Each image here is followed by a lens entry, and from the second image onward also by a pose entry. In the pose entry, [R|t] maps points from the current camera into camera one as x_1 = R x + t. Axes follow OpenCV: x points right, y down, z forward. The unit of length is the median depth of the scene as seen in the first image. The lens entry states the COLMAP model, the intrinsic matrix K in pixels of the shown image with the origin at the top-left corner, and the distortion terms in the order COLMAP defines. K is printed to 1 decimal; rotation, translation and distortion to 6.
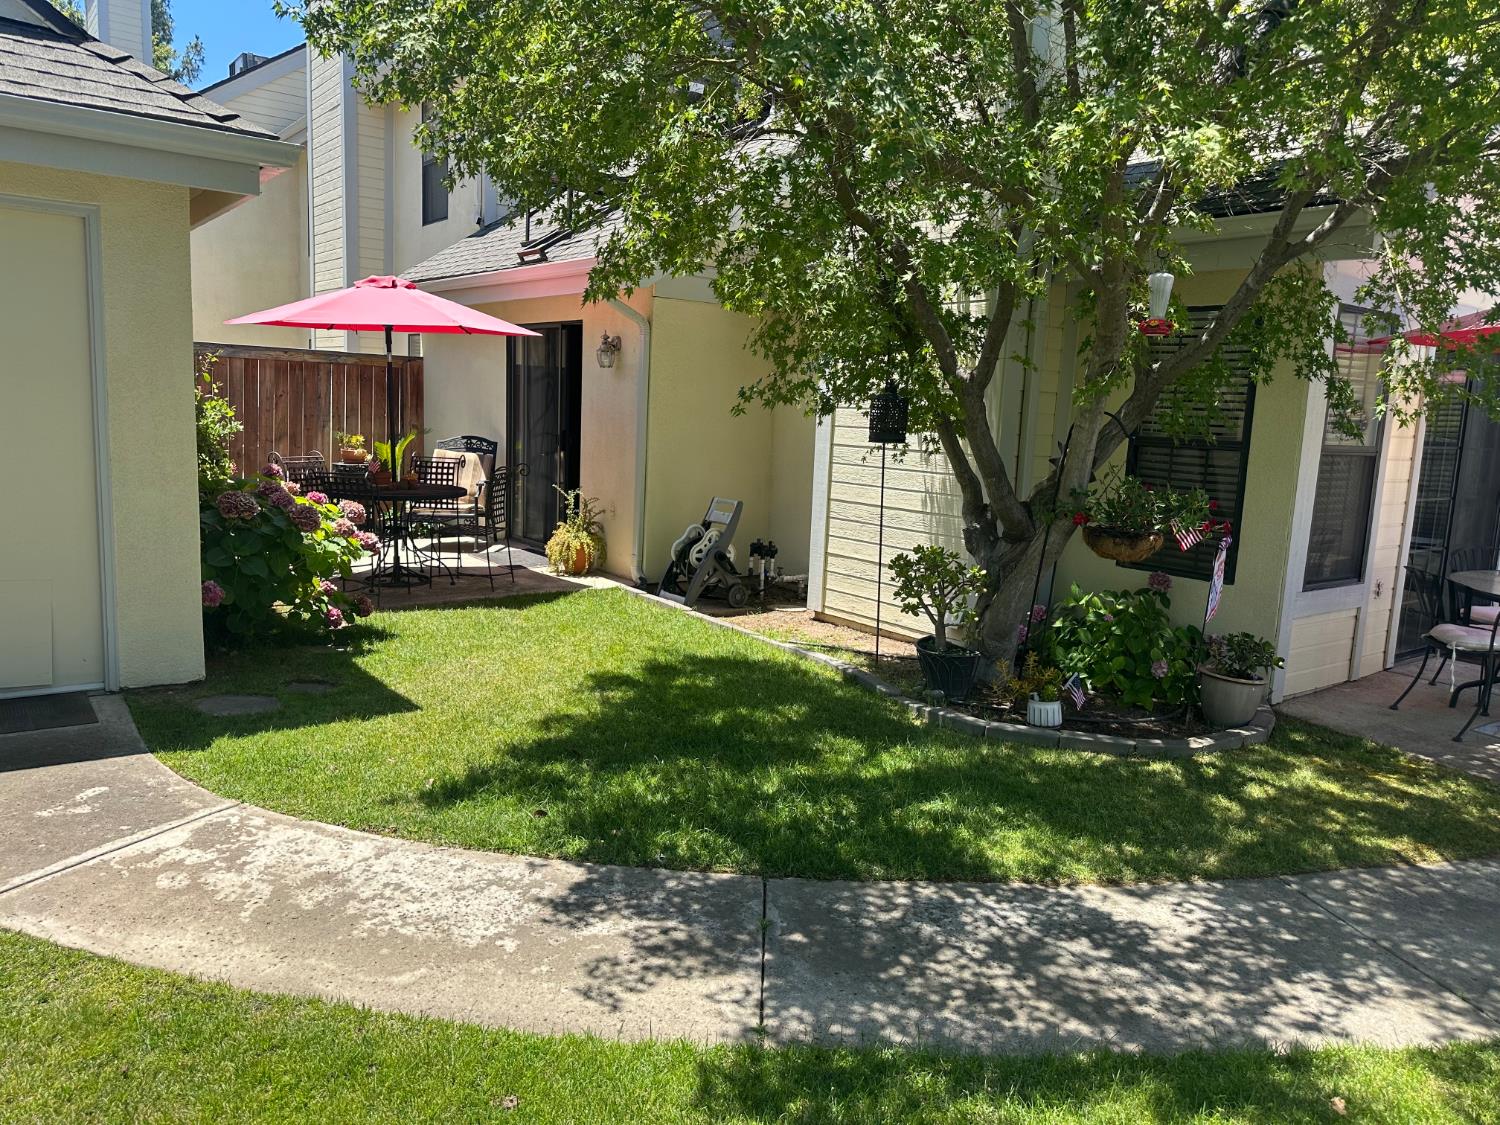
lens RADIAL K [[1053.7, 0, 738.2], [0, 1053.7, 556.9], [0, 0, 1]] dist [0.095964, -0.121968]
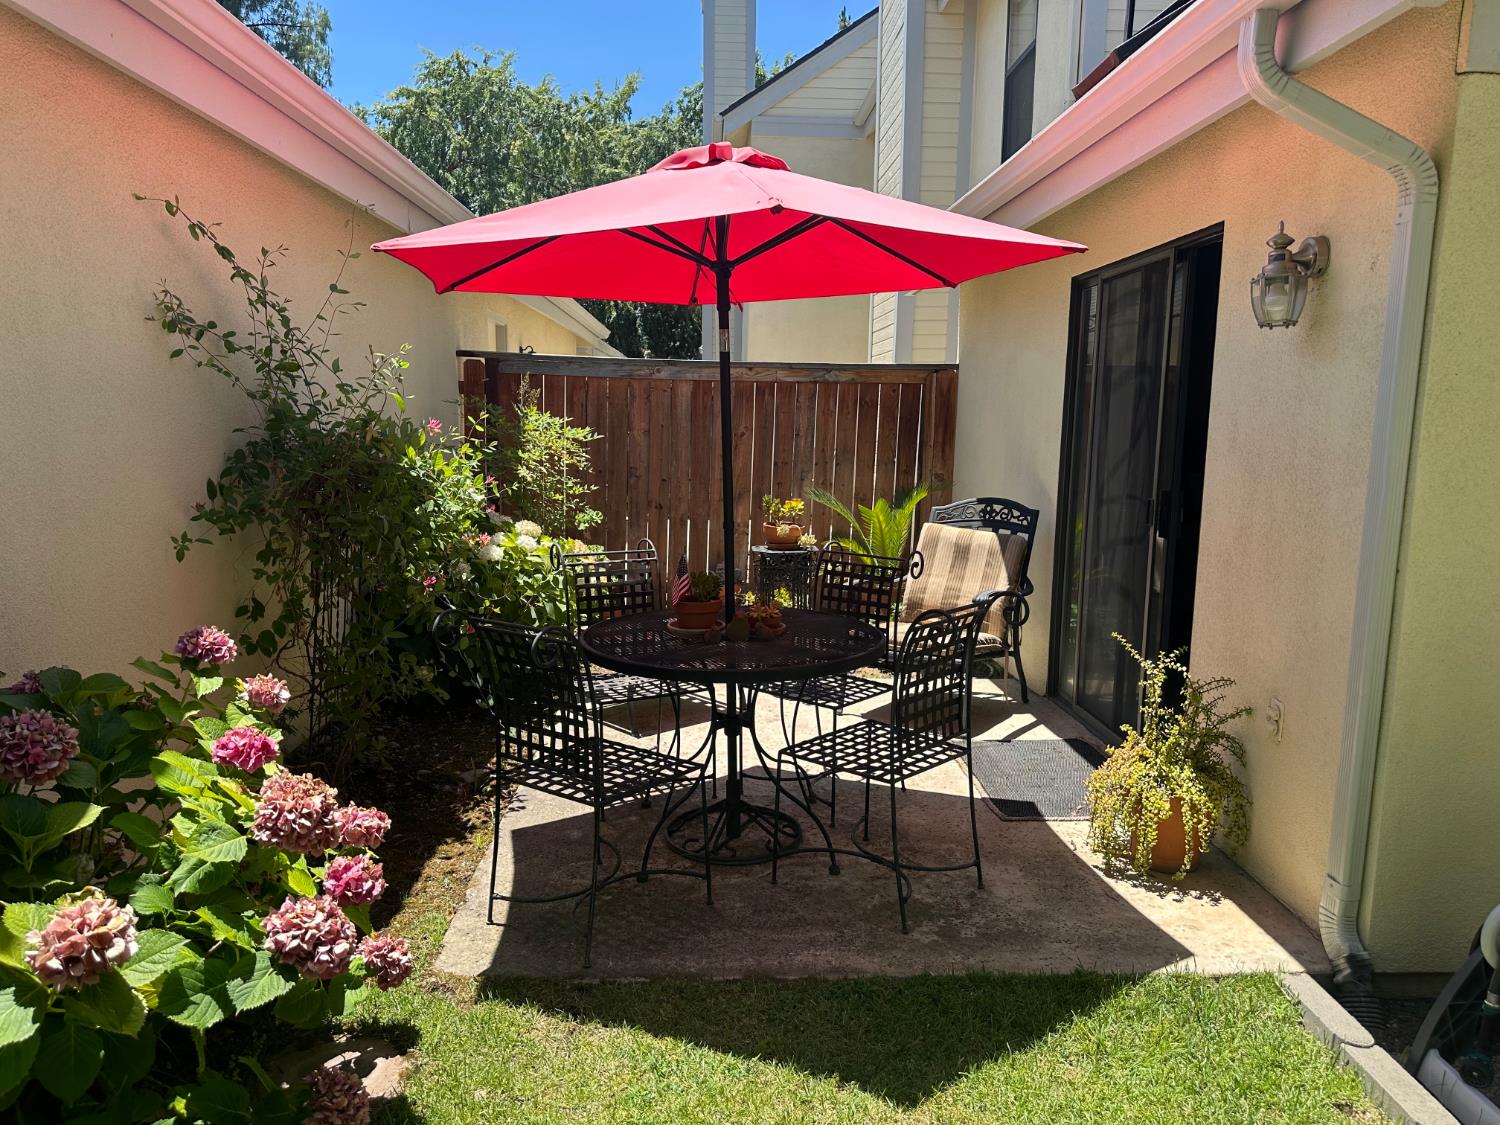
lens RADIAL K [[1053.7, 0, 738.2], [0, 1053.7, 556.9], [0, 0, 1]] dist [0.095964, -0.121968]
pose [[0.823239, 0.046367, -0.565799, -0.063954], [-0.065313, 0.997777, -0.013264, -0.082027], [0.563926, 0.047874, 0.824437, 0.581173]]
